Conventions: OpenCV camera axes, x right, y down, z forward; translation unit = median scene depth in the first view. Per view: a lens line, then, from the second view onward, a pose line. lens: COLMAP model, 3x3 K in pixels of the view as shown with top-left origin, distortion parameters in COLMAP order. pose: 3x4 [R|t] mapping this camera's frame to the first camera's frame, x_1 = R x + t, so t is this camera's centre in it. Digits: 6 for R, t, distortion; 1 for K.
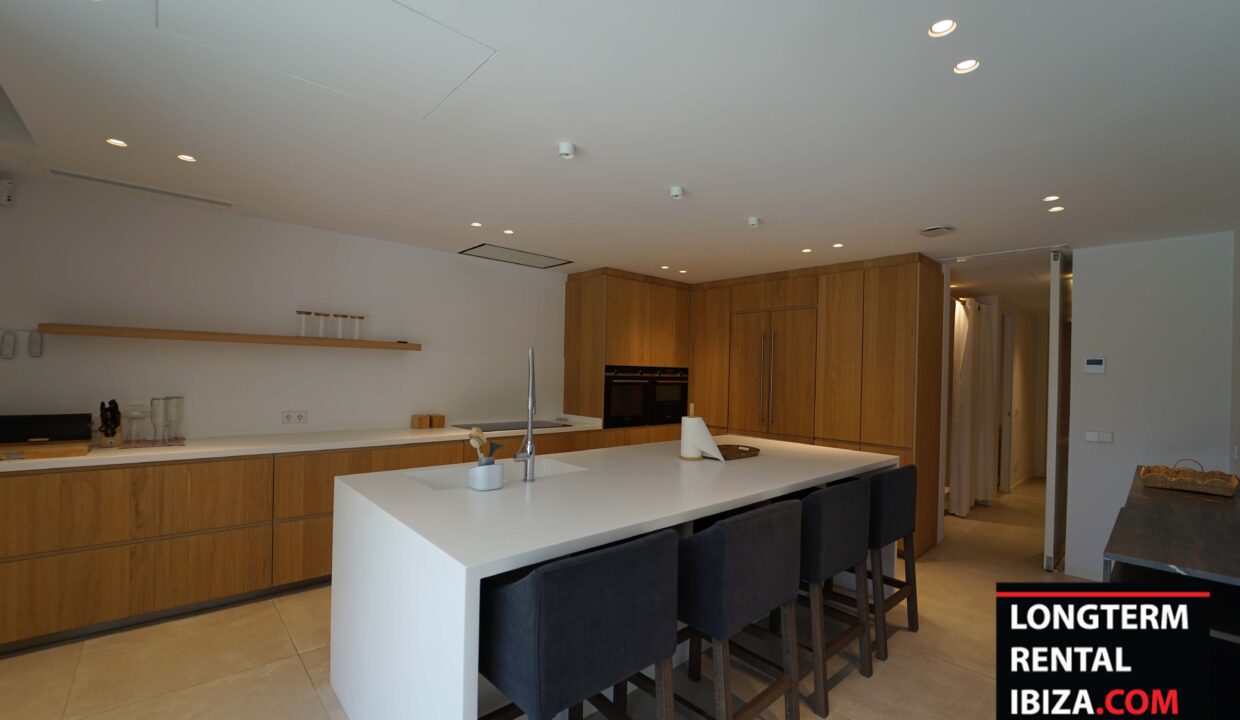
lens RADIAL K [[510.7, 0, 626.2], [0, 510.7, 371.3], [0, 0, 1]] dist [-0.020504, -0.001743]
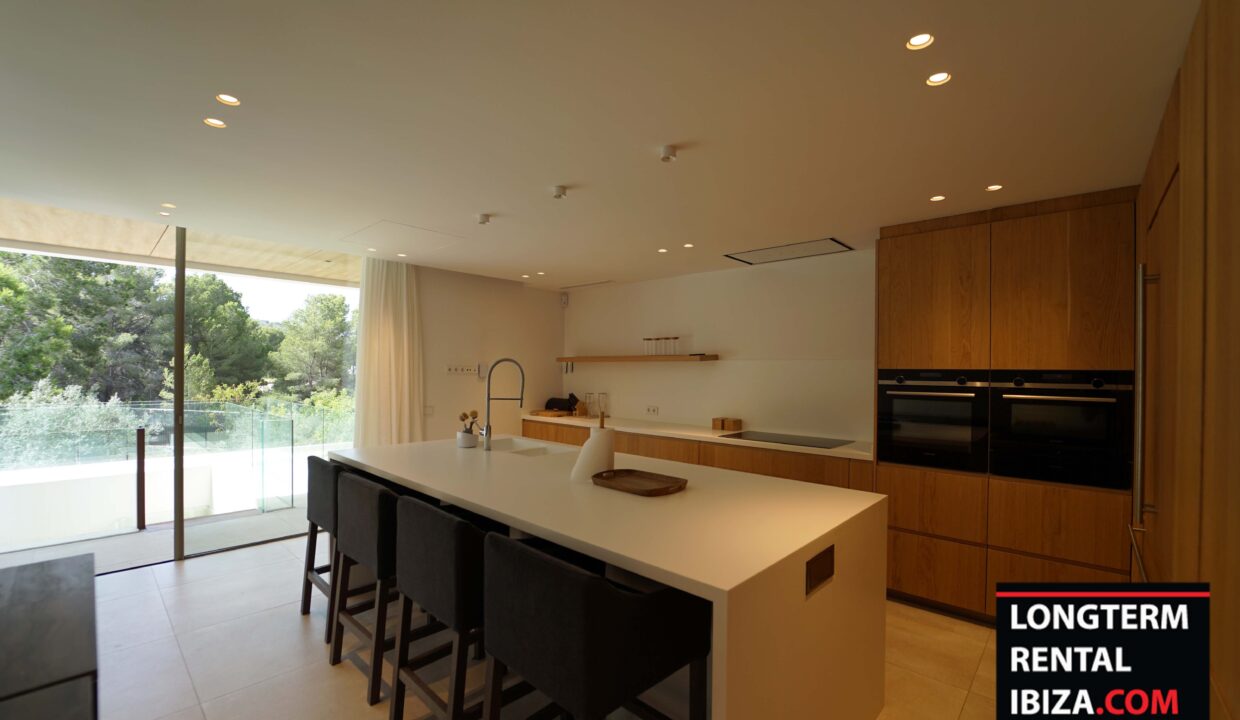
lens RADIAL K [[510.7, 0, 625.8], [0, 510.7, 361.7], [0, 0, 1]] dist [-0.020504, -0.001743]
pose [[0.079666, -0.042094, -0.995932, 0.625946], [-0.008469, 0.999043, -0.042903, 0.010520], [0.996786, 0.011853, 0.079234, 0.612945]]
